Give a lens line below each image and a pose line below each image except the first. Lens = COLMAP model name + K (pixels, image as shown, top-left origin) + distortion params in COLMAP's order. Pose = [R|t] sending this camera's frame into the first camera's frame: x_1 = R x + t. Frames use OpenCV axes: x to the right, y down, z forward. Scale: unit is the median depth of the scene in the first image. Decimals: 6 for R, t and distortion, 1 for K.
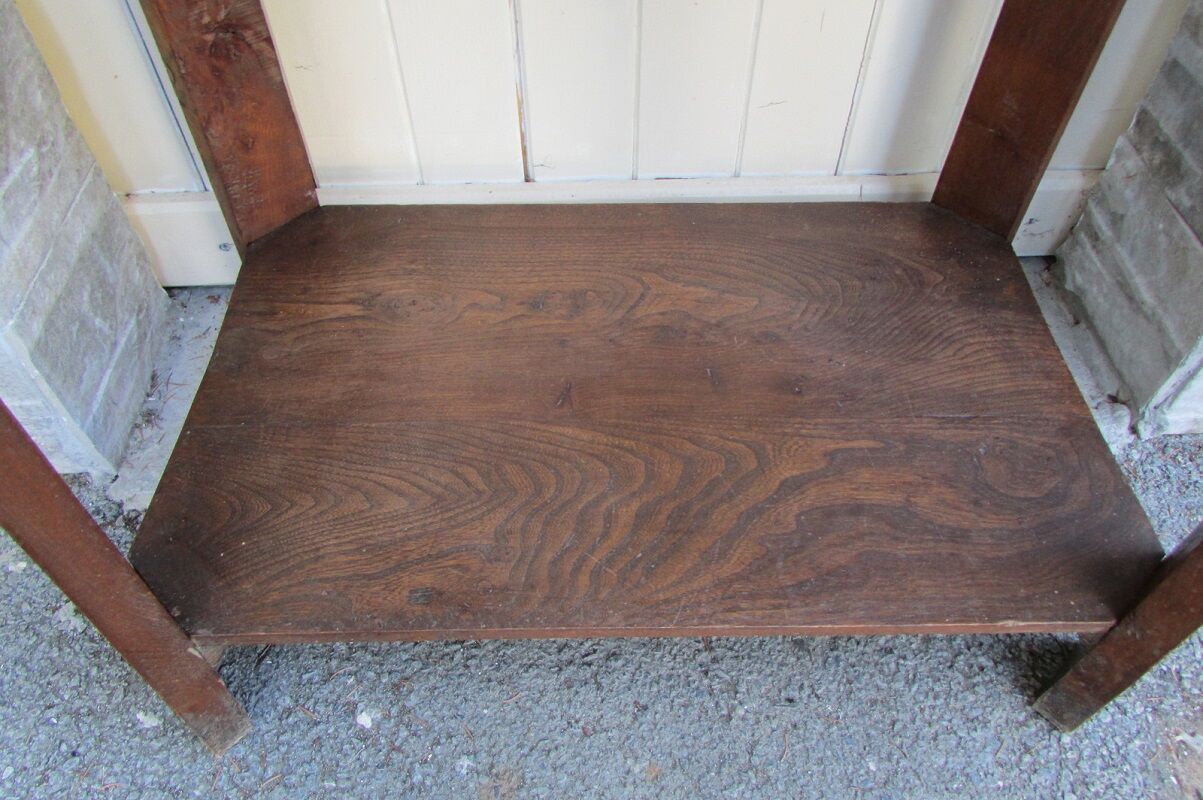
lens RADIAL K [[850.6, 0, 605.6], [0, 850.6, 406.5], [0, 0, 1]] dist [-0.025601, 0.005454]
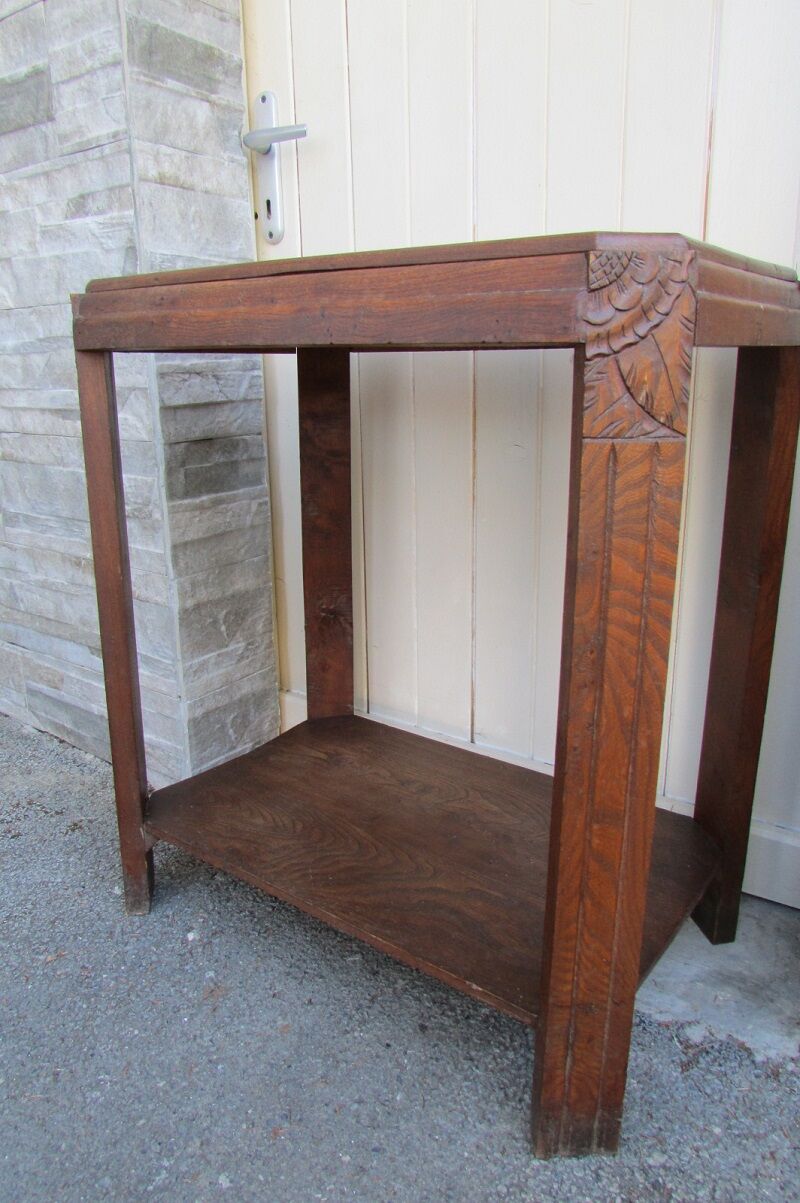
lens RADIAL K [[850.6, 0, 416.3], [0, 850.6, 603.2], [0, 0, 1]] dist [-0.025601, 0.005454]
pose [[0.797317, 0.159754, -0.582034, 1.005295], [-0.454468, 0.793483, -0.404775, 0.318222], [0.397170, 0.587250, 0.705261, -0.466870]]
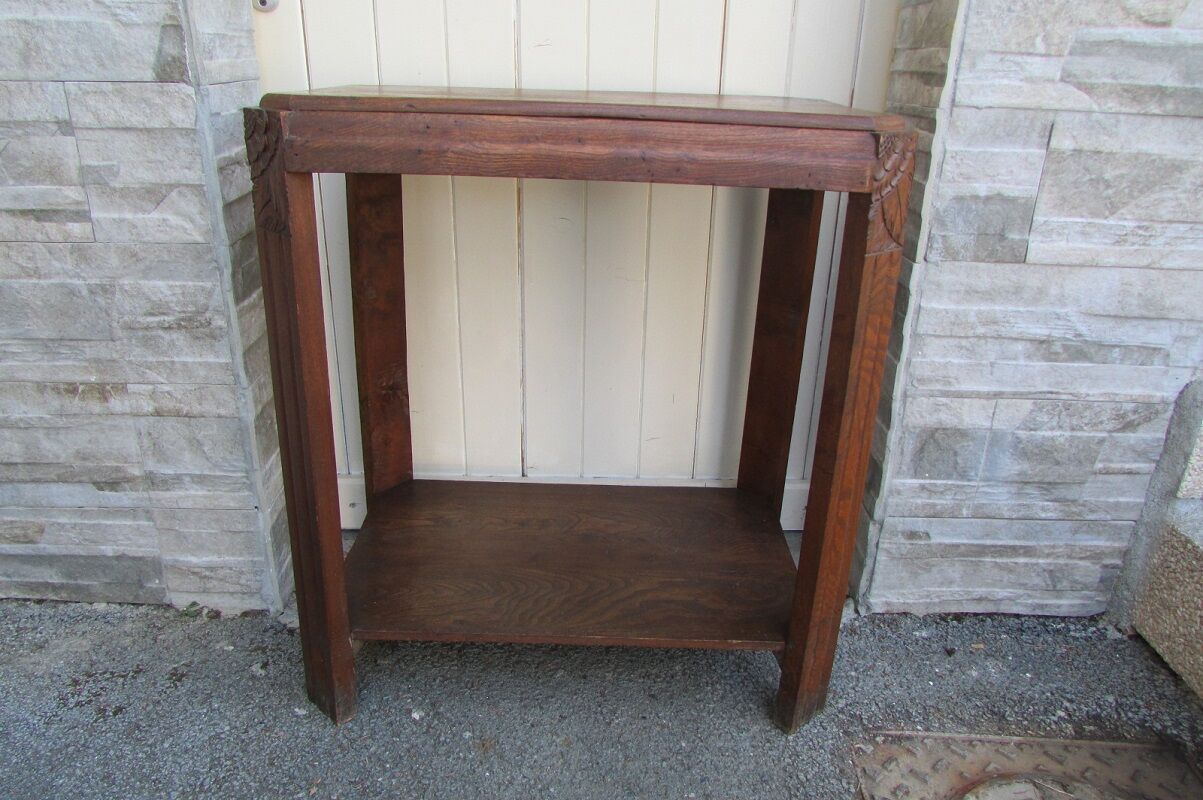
lens RADIAL K [[850.6, 0, 610.6], [0, 850.6, 399.7], [0, 0, 1]] dist [-0.025601, 0.005454]
pose [[0.999631, 0.027174, 0.000455, 0.127964], [-0.023916, 0.887495, -0.460196, 0.599622], [-0.012909, 0.460015, 0.887817, -0.995922]]
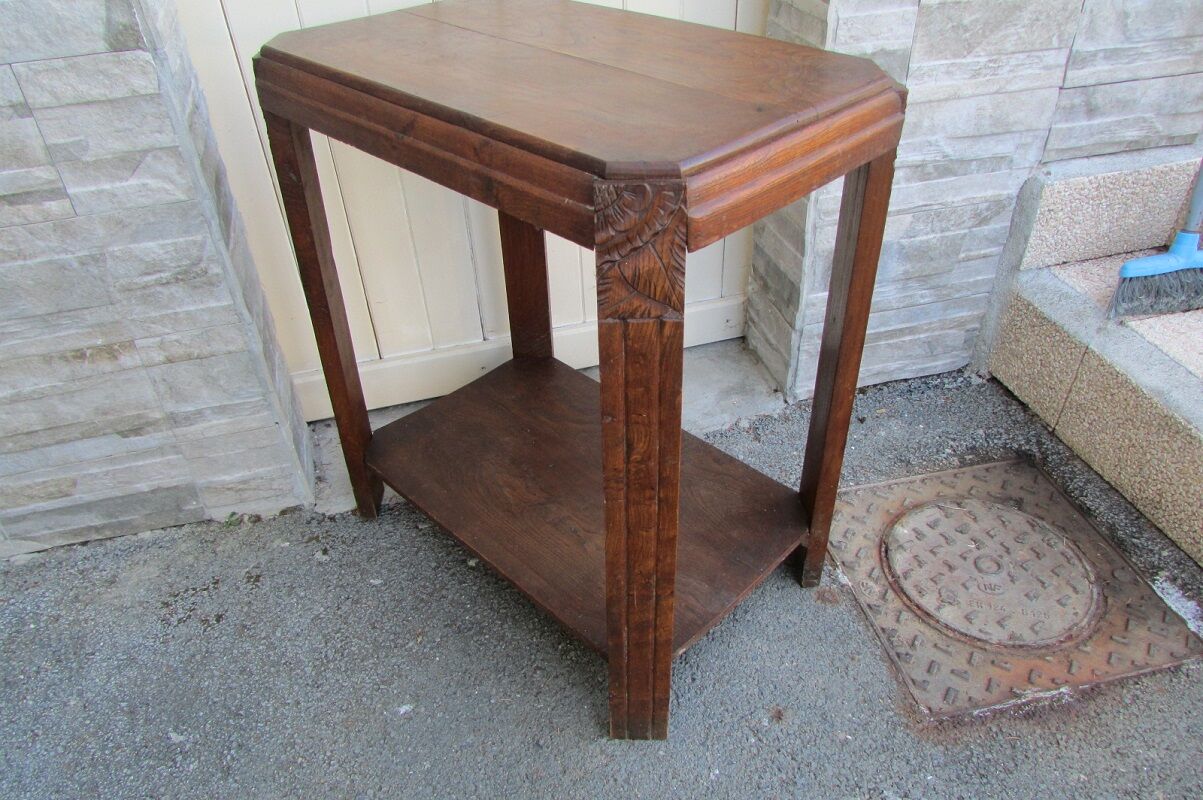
lens RADIAL K [[850.6, 0, 607.6], [0, 850.6, 391.3], [0, 0, 1]] dist [-0.025601, 0.005454]
pose [[0.971958, -0.168157, 0.164382, -0.225191], [0.201725, 0.955476, -0.215345, 0.493534], [-0.120851, 0.242466, 0.962603, -1.365496]]
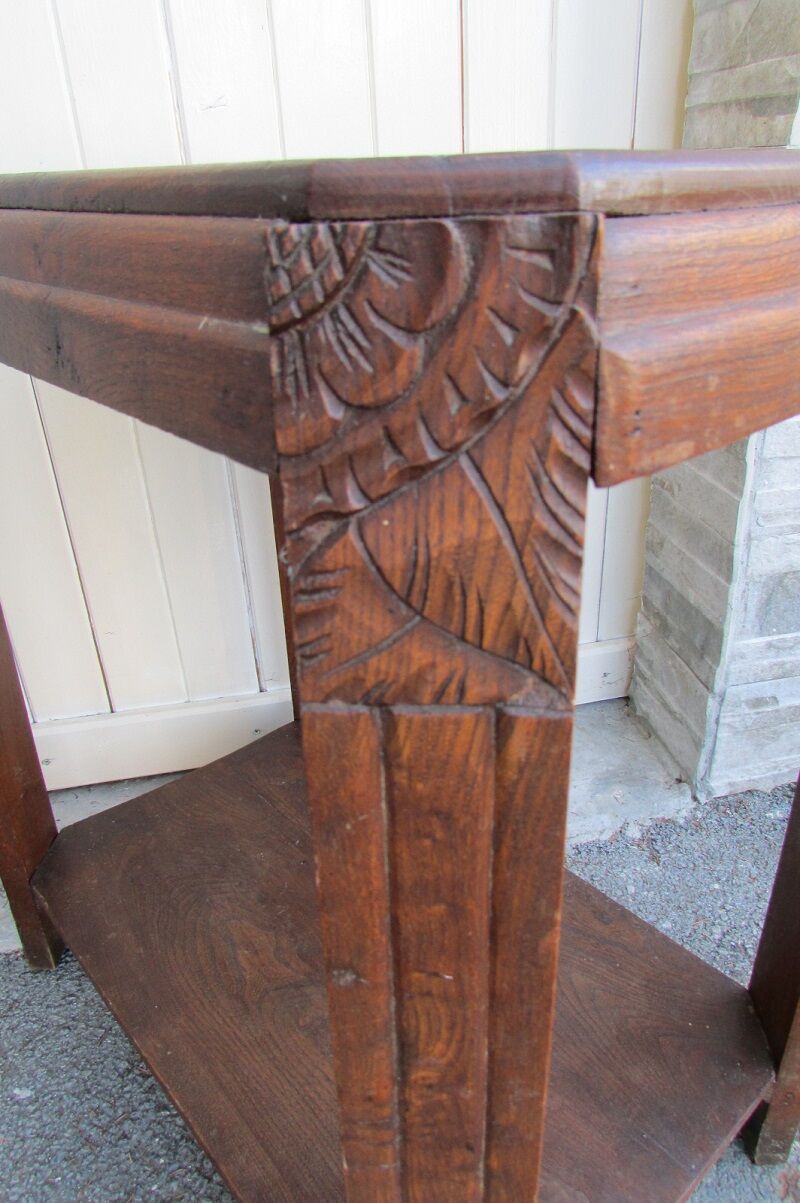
lens RADIAL K [[850.6, 0, 400.5], [0, 850.6, 606.3], [0, 0, 1]] dist [-0.025601, 0.005454]
pose [[0.986497, -0.114901, 0.116712, -0.011217], [0.150119, 0.919281, -0.363849, 0.231529], [-0.065485, 0.376456, 0.924117, -0.575554]]
